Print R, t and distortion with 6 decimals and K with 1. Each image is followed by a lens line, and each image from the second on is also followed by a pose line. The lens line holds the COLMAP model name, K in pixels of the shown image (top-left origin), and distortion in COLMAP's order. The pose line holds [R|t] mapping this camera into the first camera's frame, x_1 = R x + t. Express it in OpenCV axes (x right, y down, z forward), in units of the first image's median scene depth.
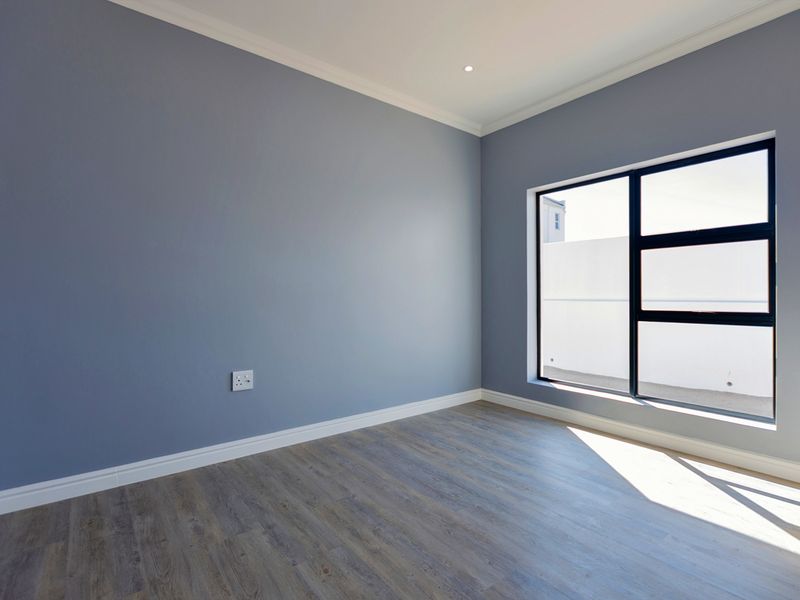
lens RADIAL K [[409.0, 0, 397.7], [0, 409.0, 295.6], [0, 0, 1]] dist [-0.001703, 0.000190]
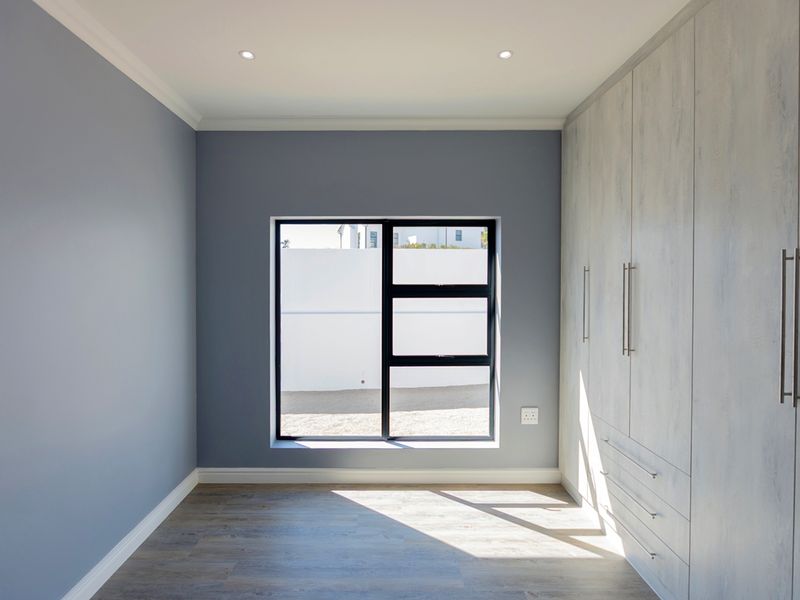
lens RADIAL K [[426.2, 0, 397.2], [0, 426.2, 287.6], [0, 0, 1]] dist [-0.027464, 0.000617]
pose [[0.604404, -0.009677, 0.796619, -0.250916], [0.008071, 0.999949, 0.006024, -0.141050], [-0.796637, 0.002788, 0.604451, 0.331680]]
